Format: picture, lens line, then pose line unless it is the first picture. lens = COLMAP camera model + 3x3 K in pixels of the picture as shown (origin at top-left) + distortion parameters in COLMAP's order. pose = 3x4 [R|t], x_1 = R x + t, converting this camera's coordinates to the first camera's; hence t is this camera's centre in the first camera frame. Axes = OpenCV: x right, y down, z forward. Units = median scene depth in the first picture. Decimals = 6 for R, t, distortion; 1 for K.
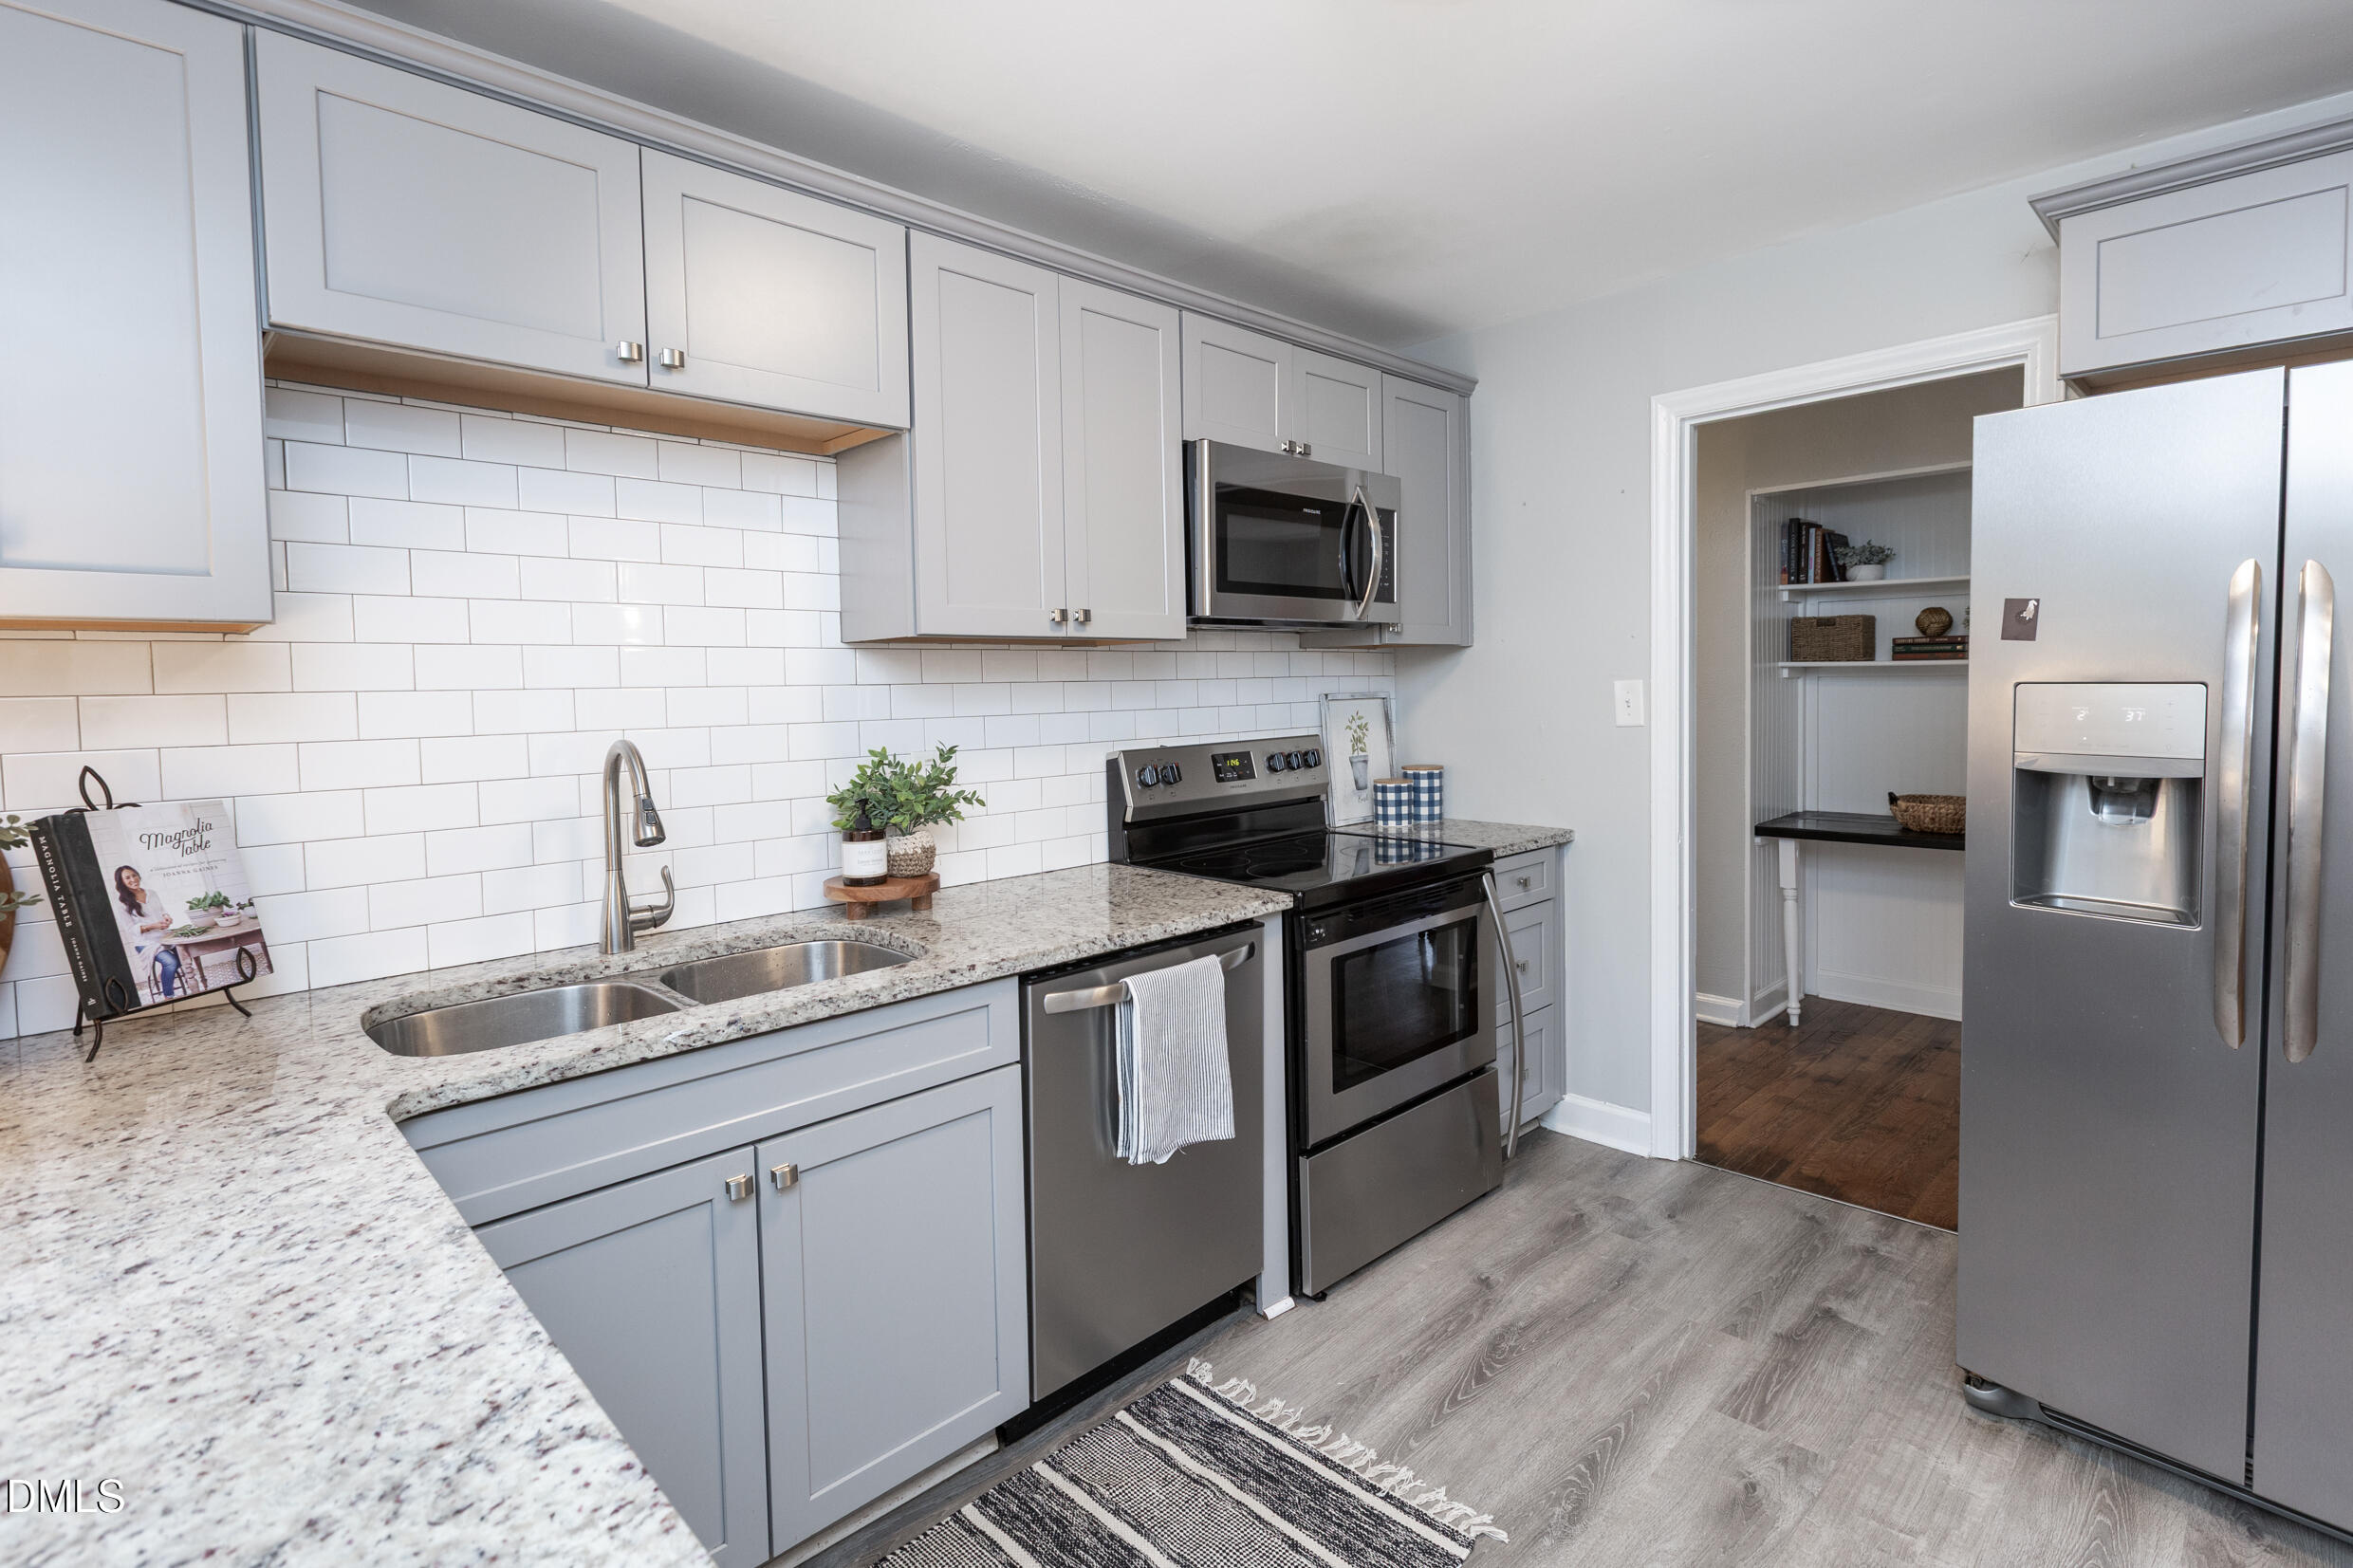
lens RADIAL K [[1104.9, 0, 1260.2], [0, 1104.9, 764.2], [0, 0, 1]] dist [-0.000046, 0.000232]
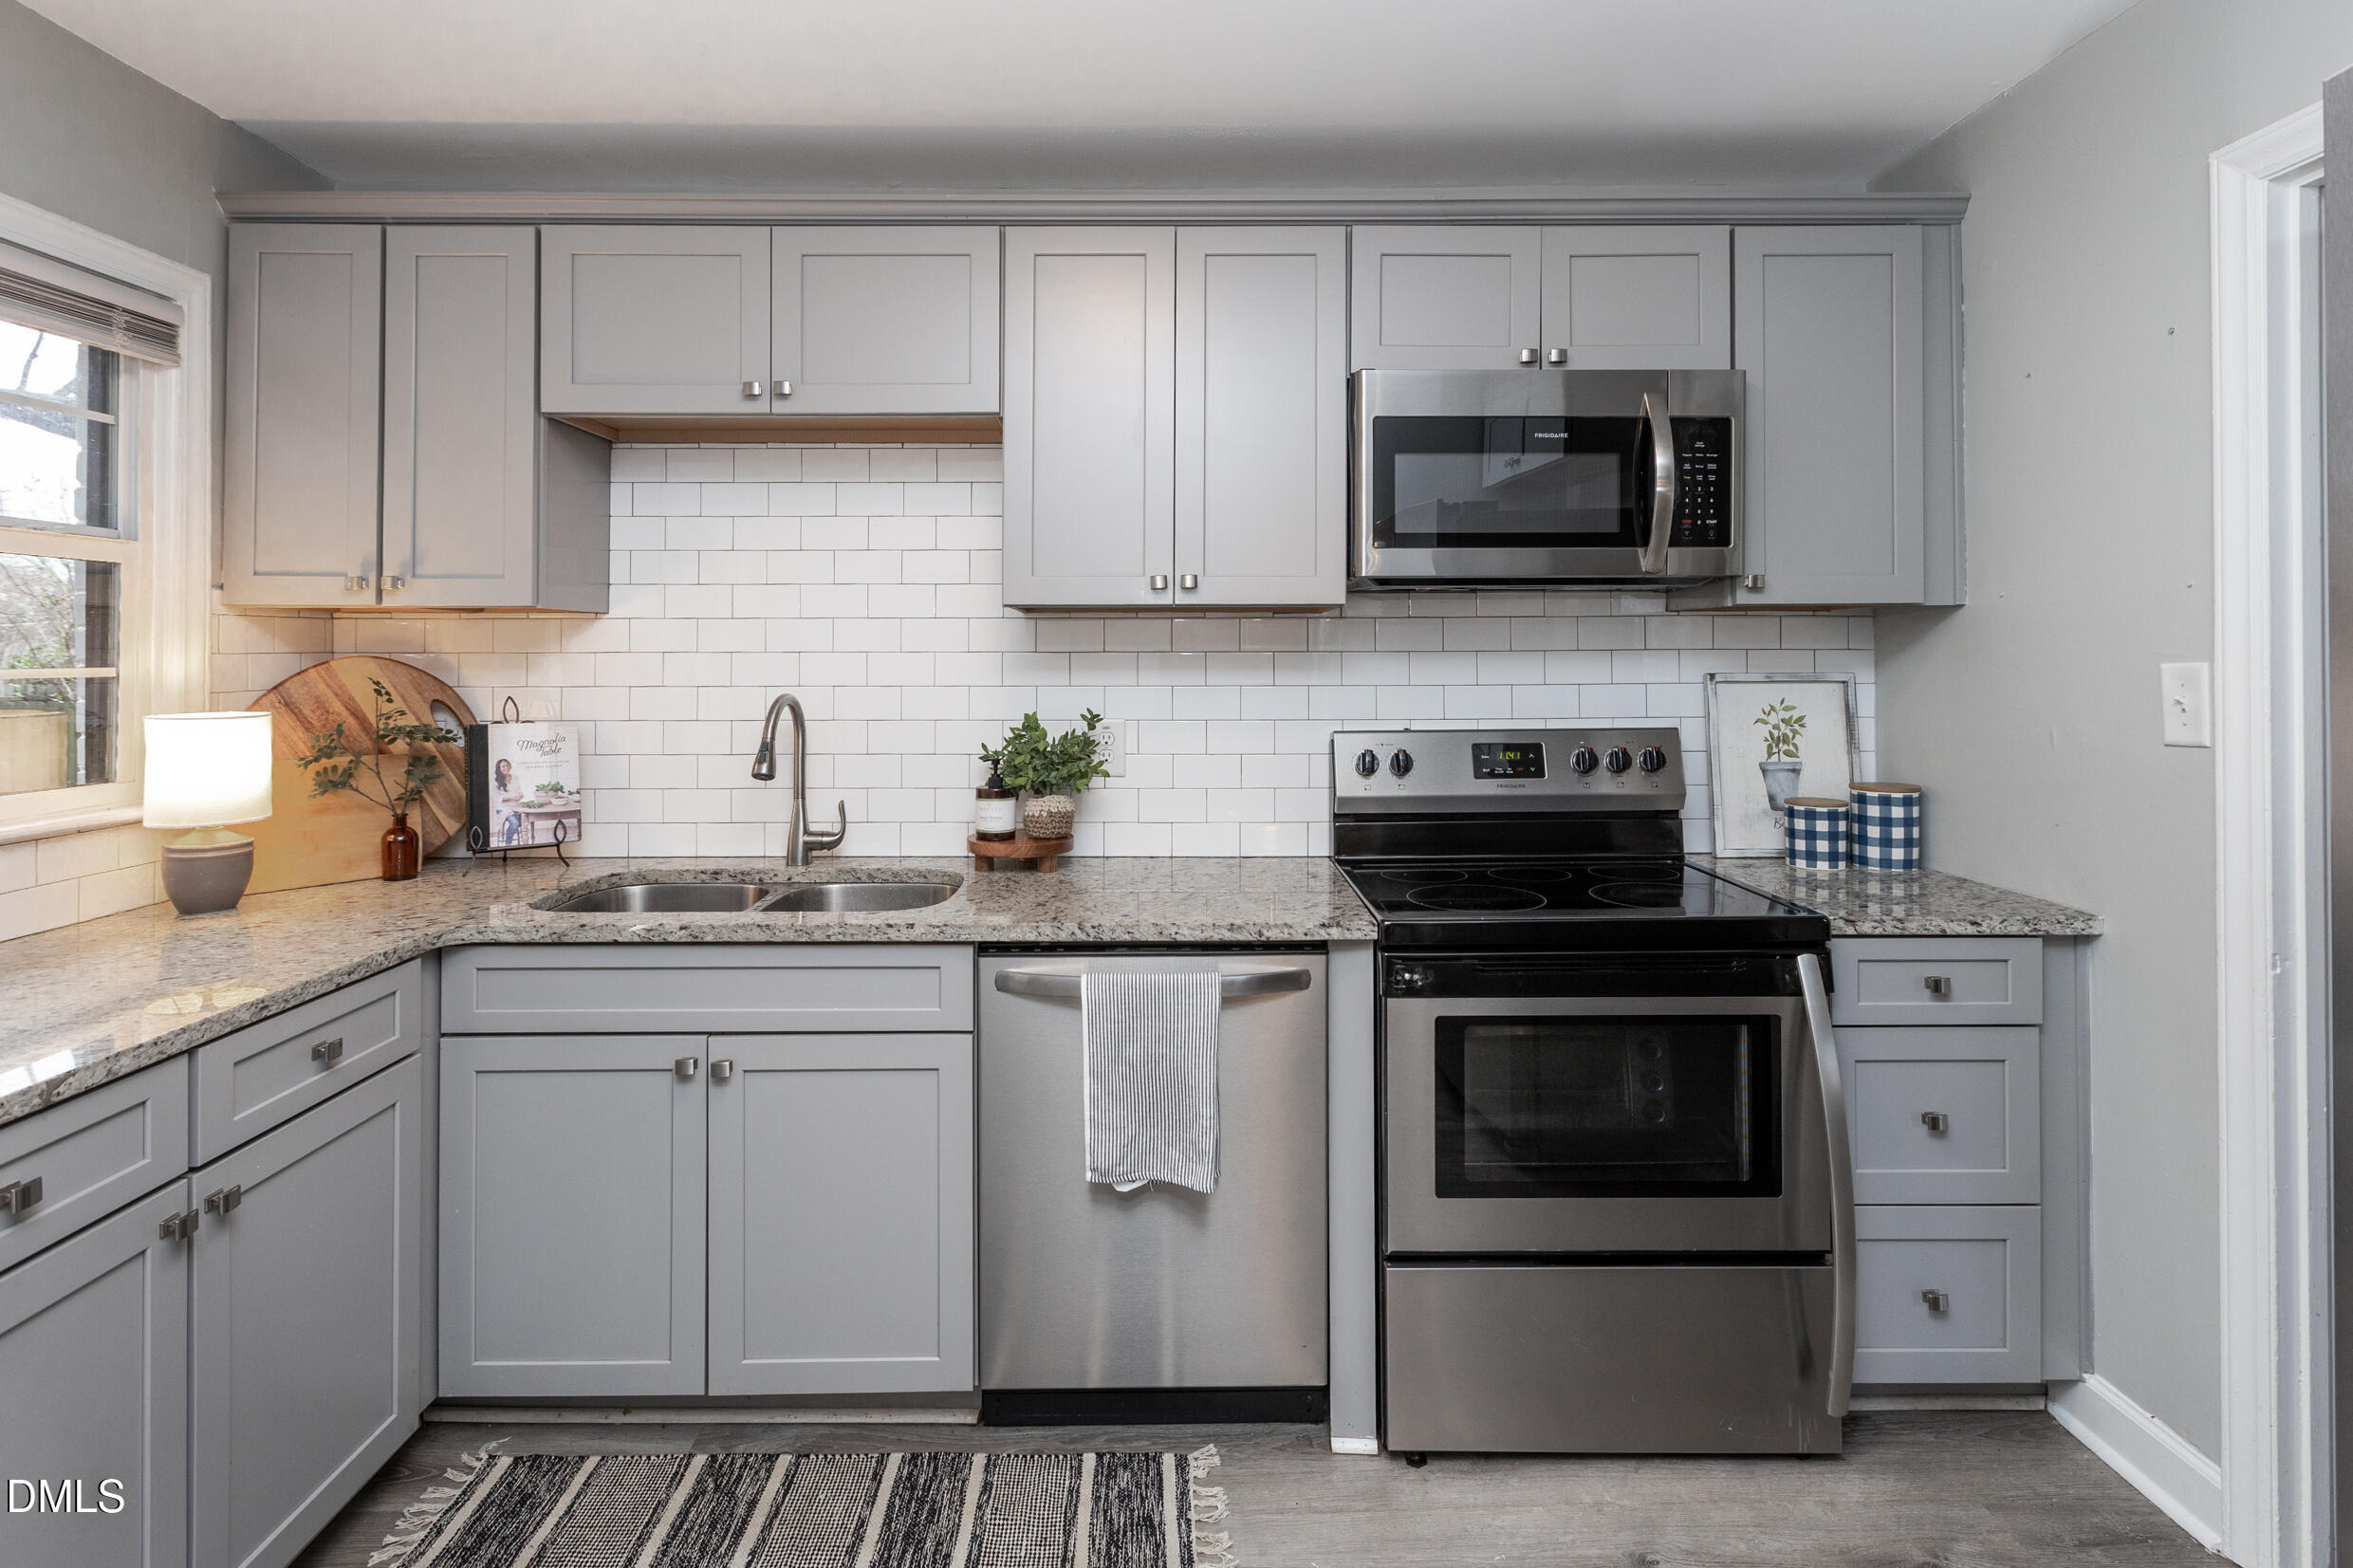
lens RADIAL K [[1193.7, 0, 1192.1], [0, 1193.7, 673.3], [0, 0, 1]] dist [-0.000480, -0.000094]
pose [[0.703163, 0.028434, -0.710460, 0.583835], [-0.063700, 0.997701, -0.023116, -0.035964], [0.708170, 0.061510, 0.703358, 0.312580]]
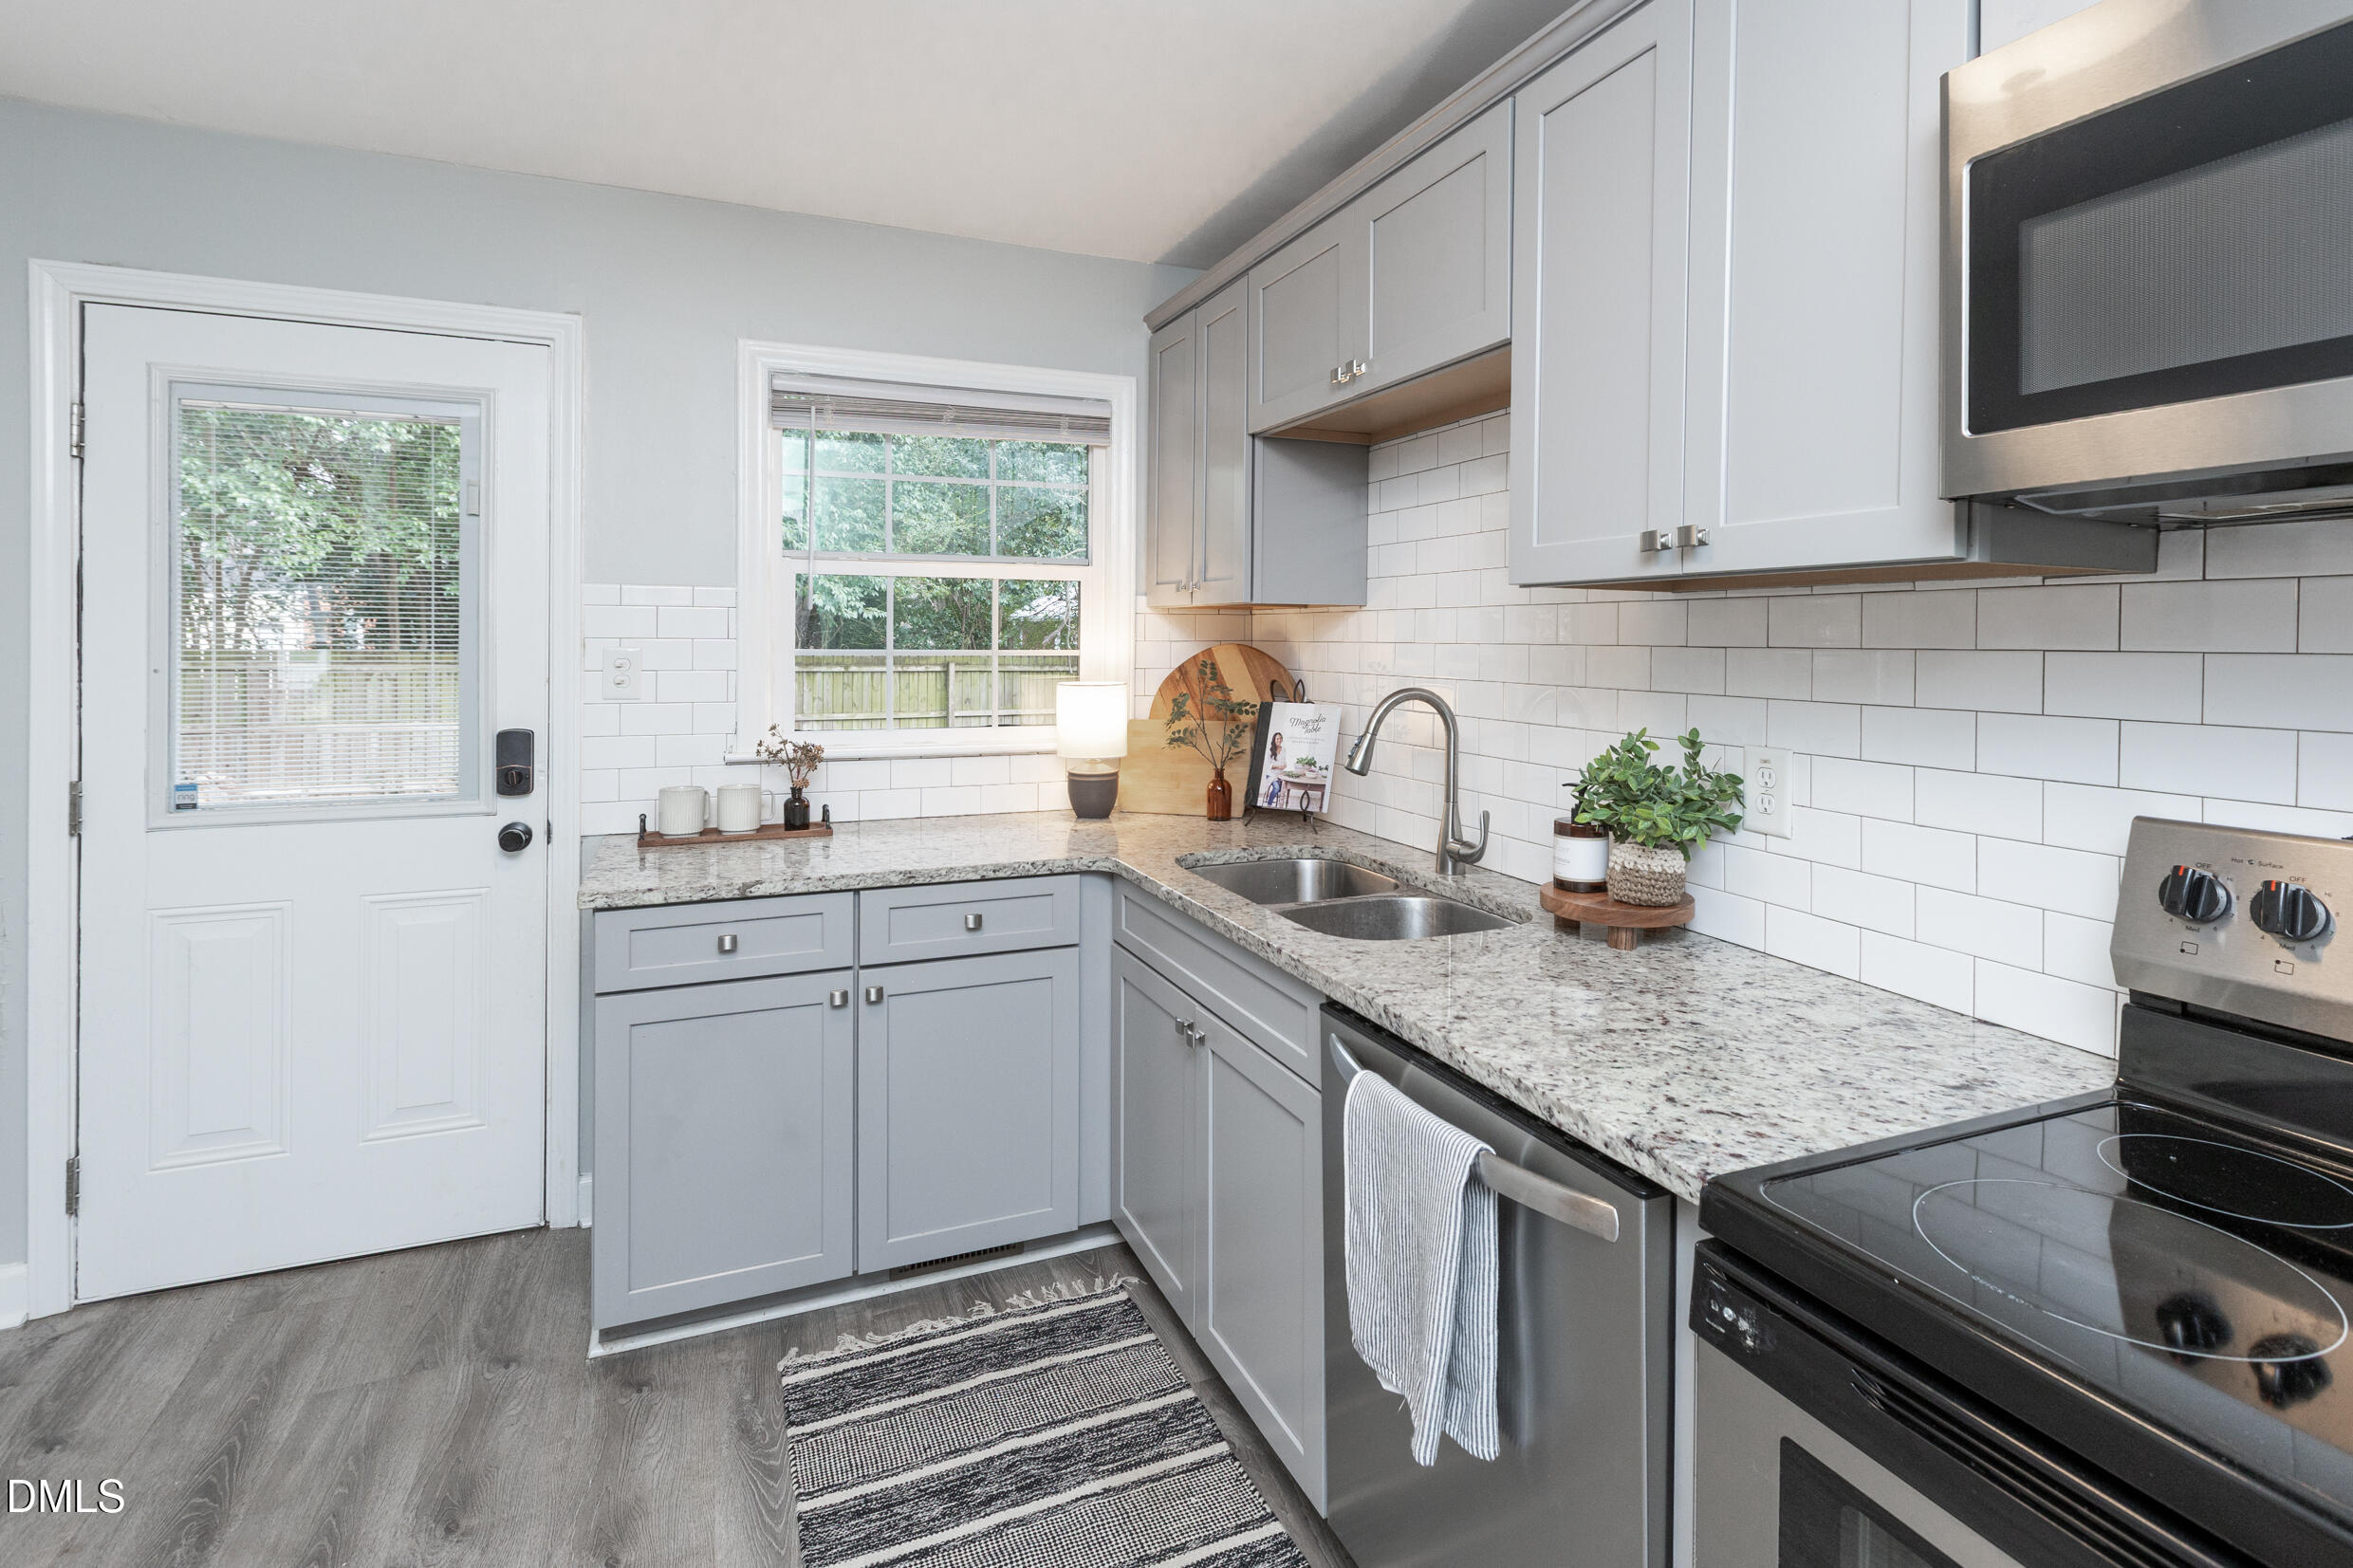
lens RADIAL K [[1138.3, 0, 1181.9], [0, 1138.3, 670.8], [0, 0, 1]] dist [0.012102, 0.000006]
pose [[-0.401353, 0.041964, -0.914962, 0.525214], [-0.067372, 0.994891, 0.075183, -0.095667], [0.913442, 0.091818, -0.396475, 1.043355]]
